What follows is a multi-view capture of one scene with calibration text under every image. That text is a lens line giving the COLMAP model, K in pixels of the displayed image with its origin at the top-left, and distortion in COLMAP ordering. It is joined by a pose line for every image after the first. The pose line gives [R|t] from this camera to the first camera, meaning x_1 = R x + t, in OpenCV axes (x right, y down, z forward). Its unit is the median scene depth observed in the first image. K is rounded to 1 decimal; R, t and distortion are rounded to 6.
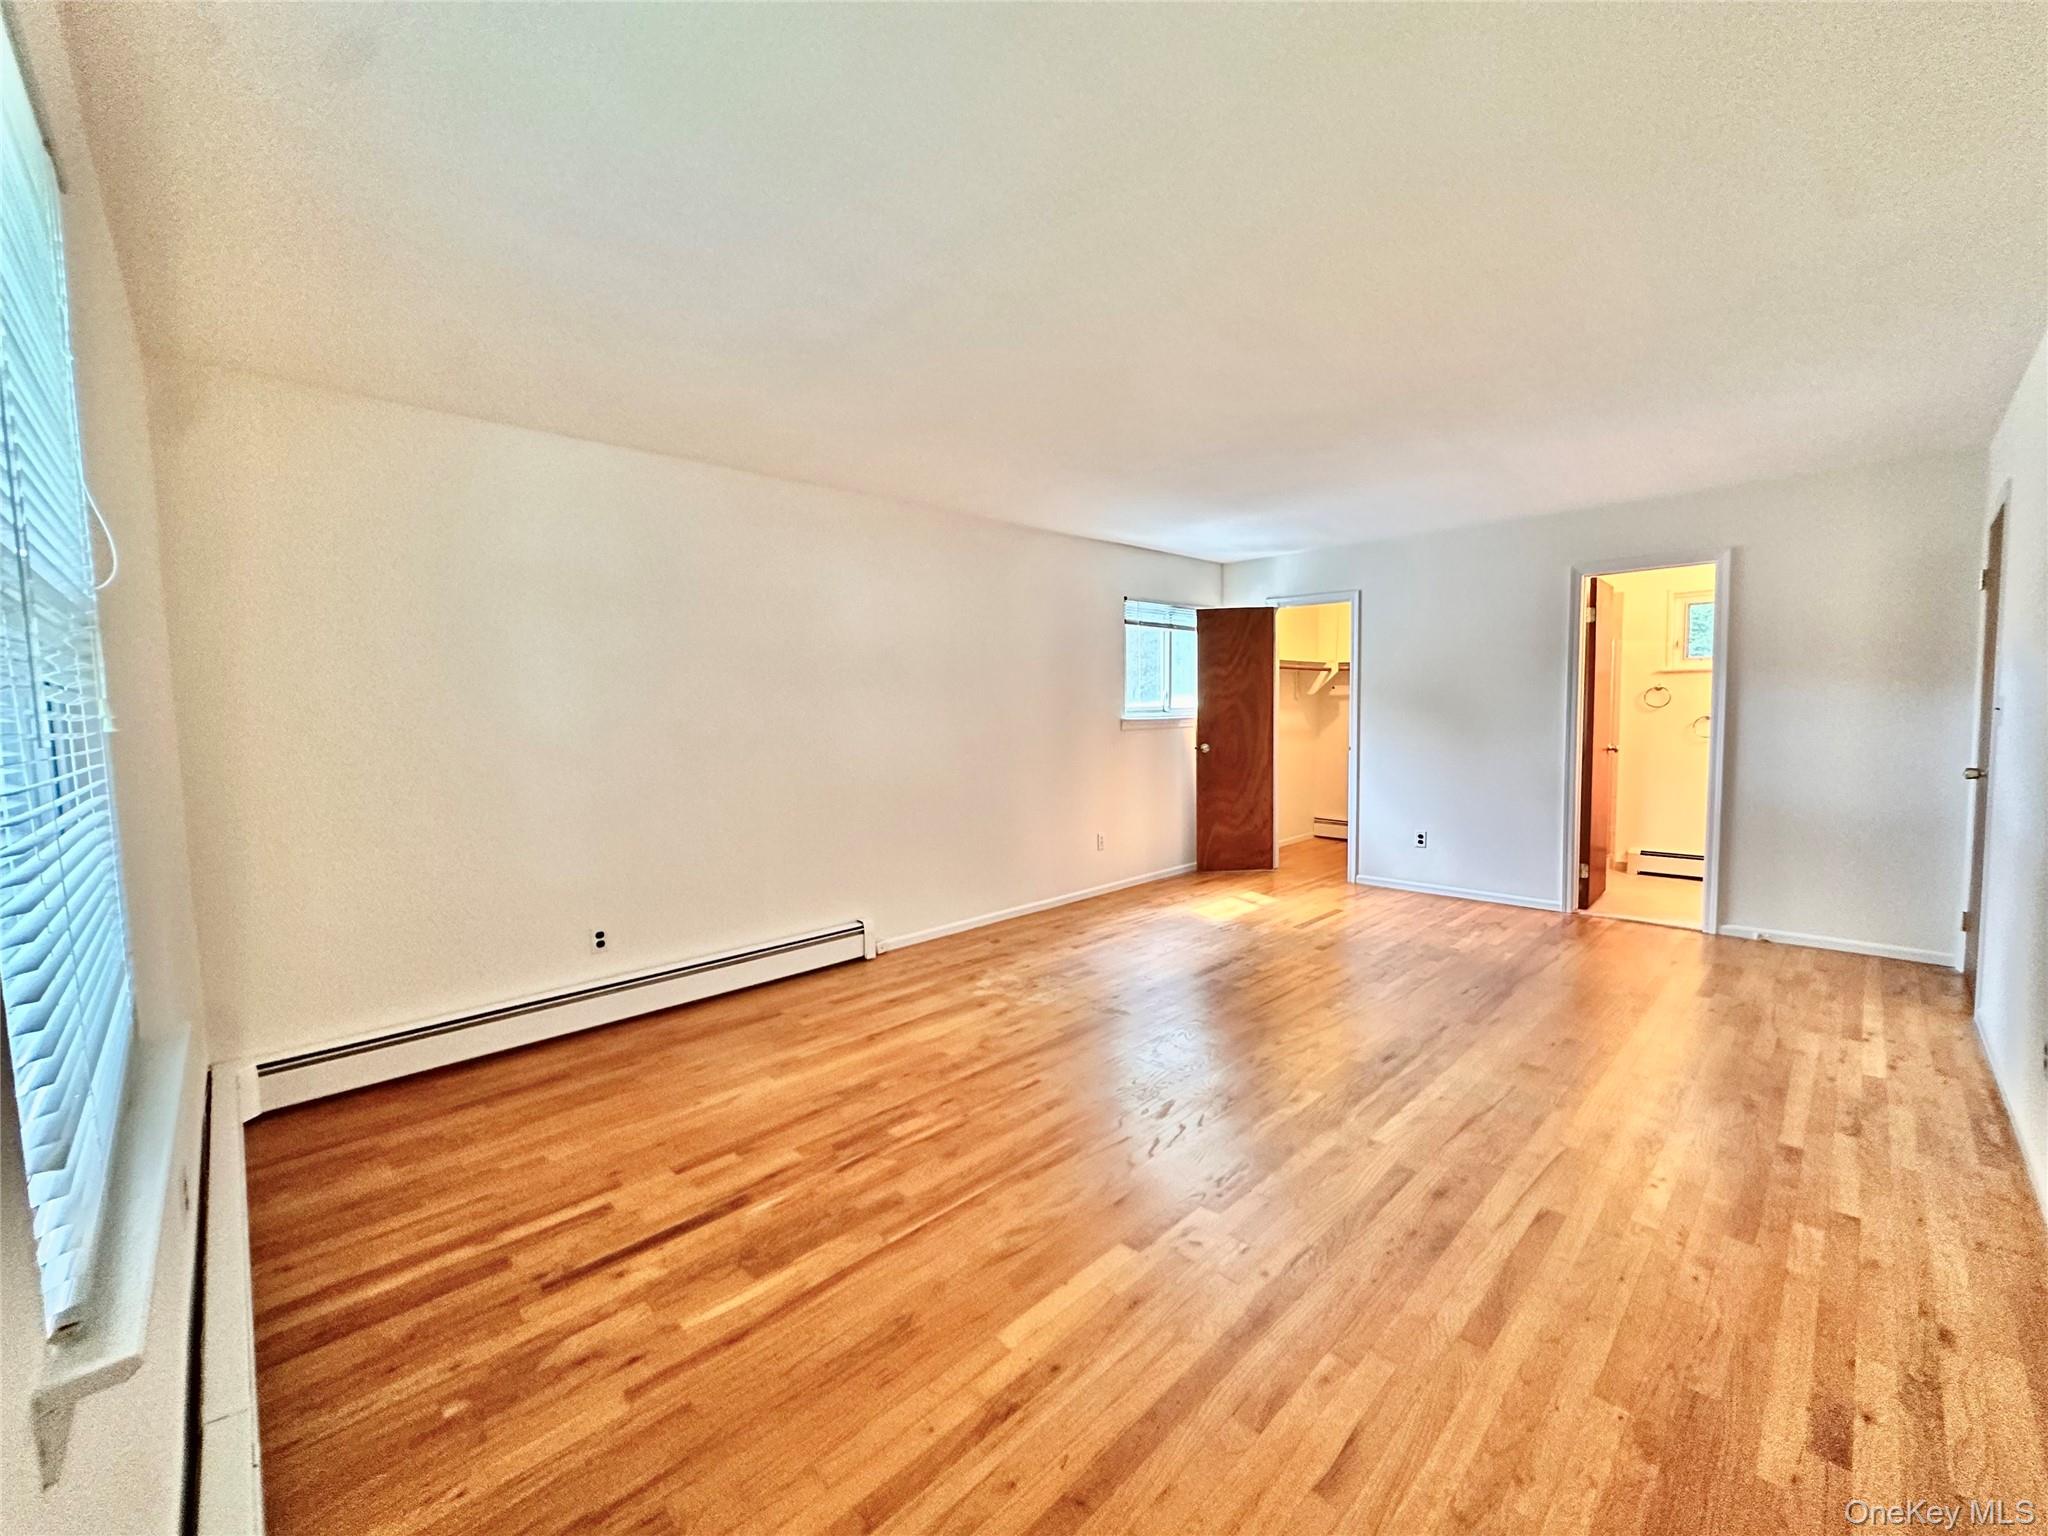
lens RADIAL K [[819.5, 0, 1027.1], [0, 819.5, 768.1], [0, 0, 1]] dist [-0.000422, -0.000004]
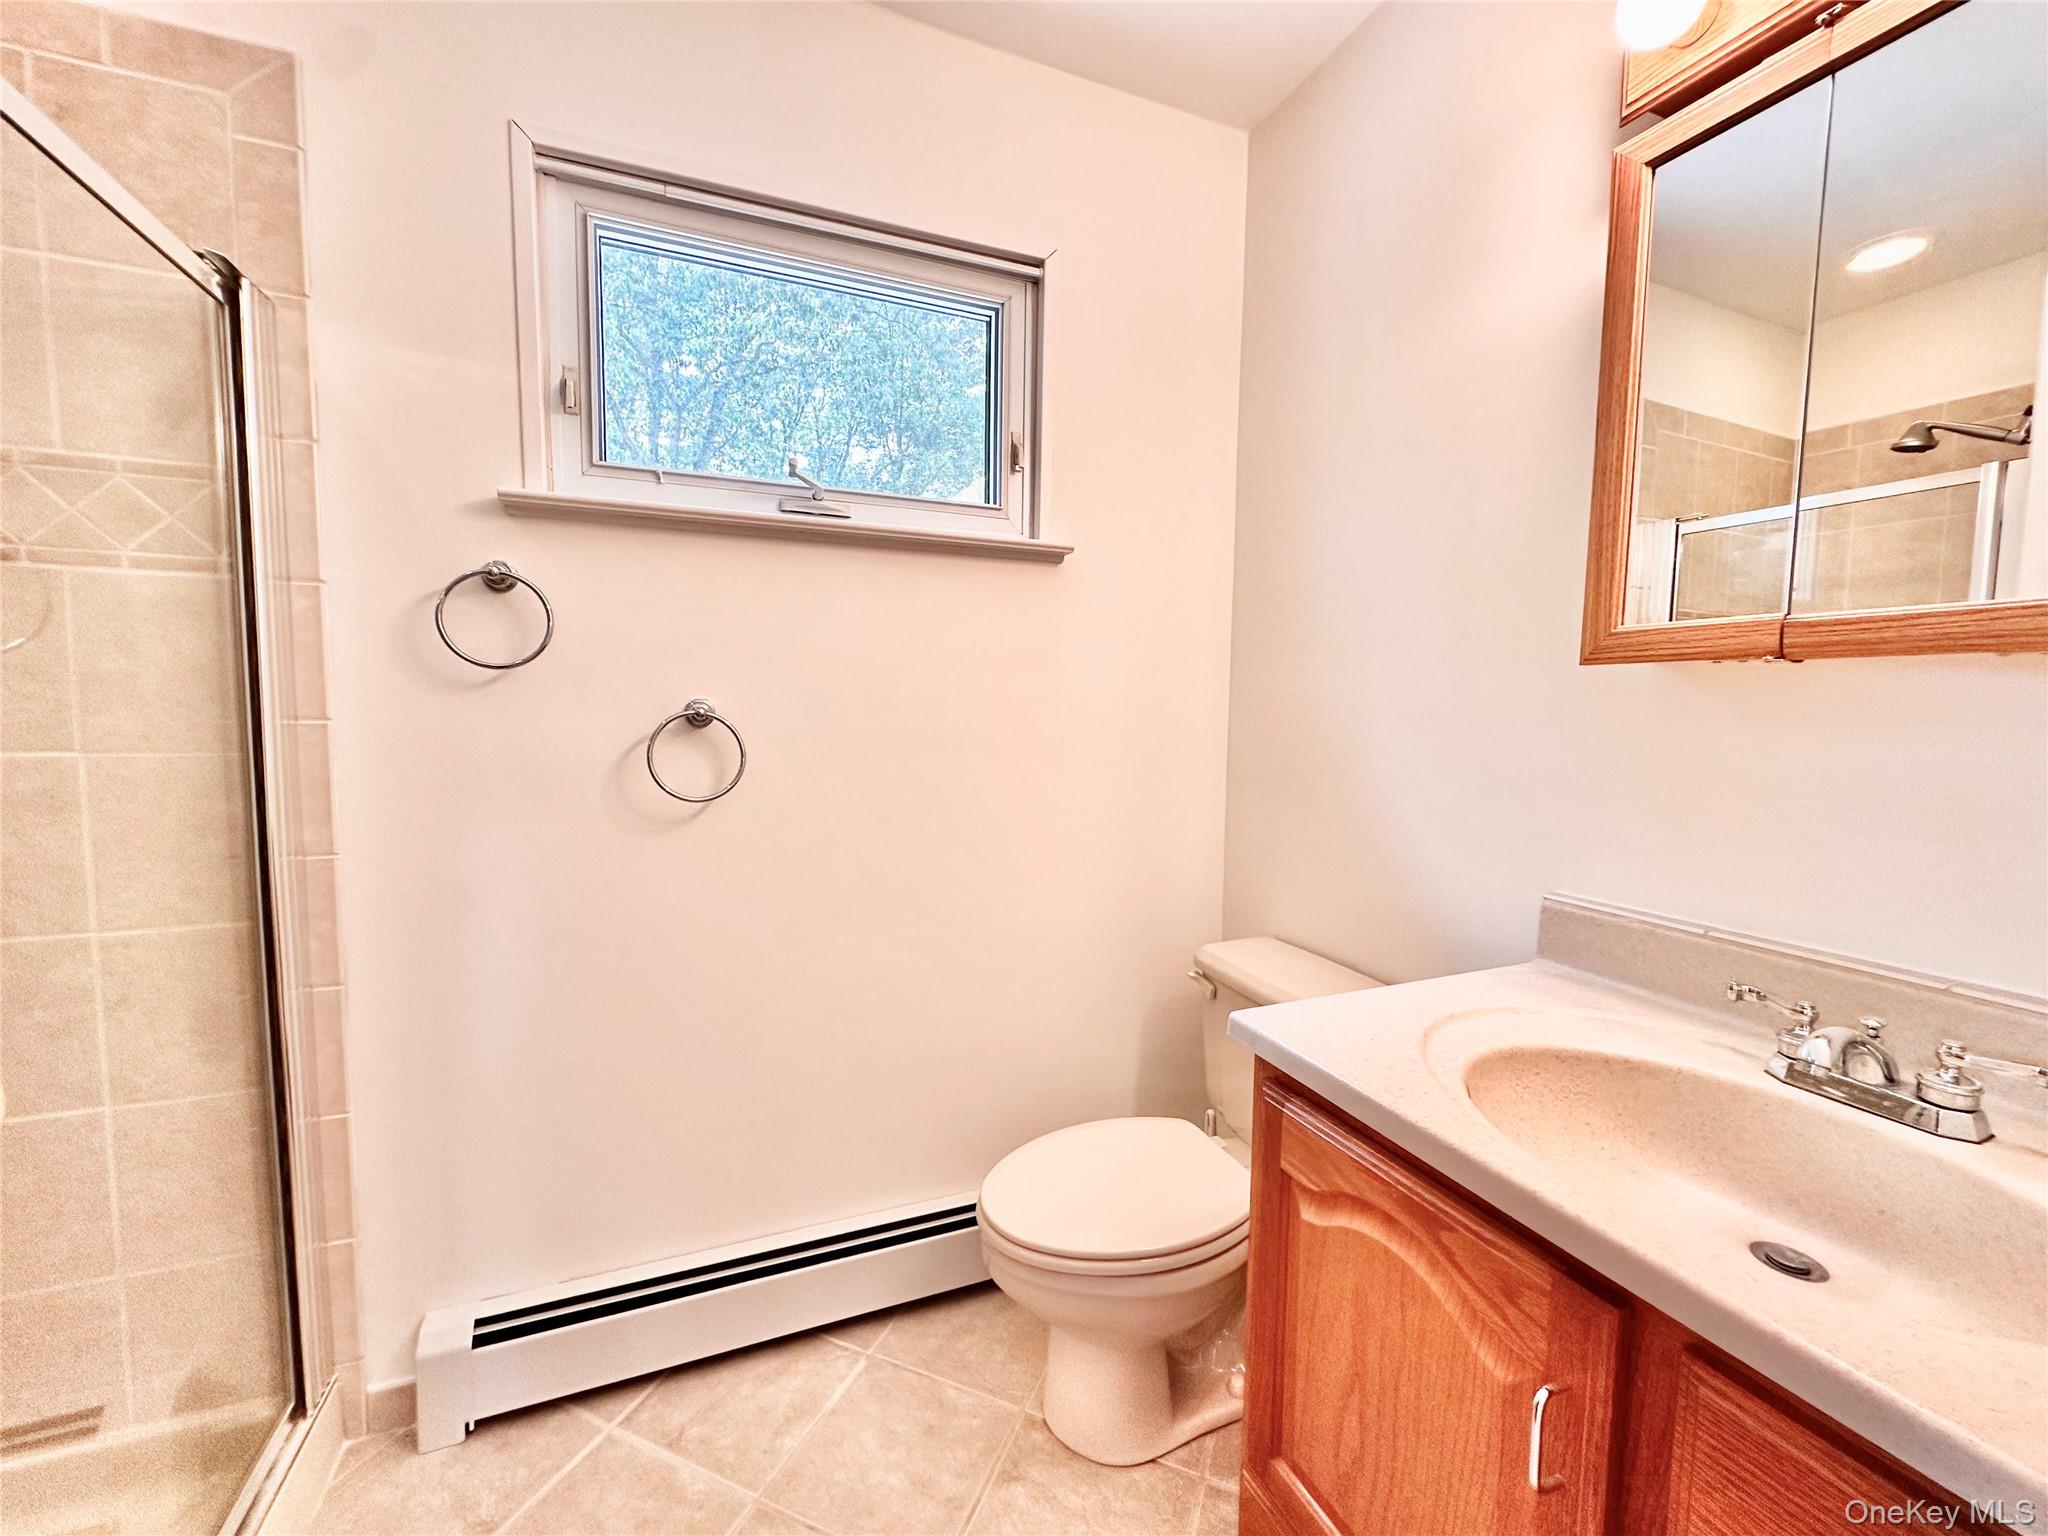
lens RADIAL K [[819.5, 0, 1023.5], [0, 819.5, 766.1], [0, 0, 1]] dist [-0.000422, -0.000004]
pose [[0.371053, -0.049429, 0.927295, 0.608767], [0.045742, 0.998343, 0.034912, -0.049422], [-0.927485, 0.029462, 0.372699, 0.778681]]
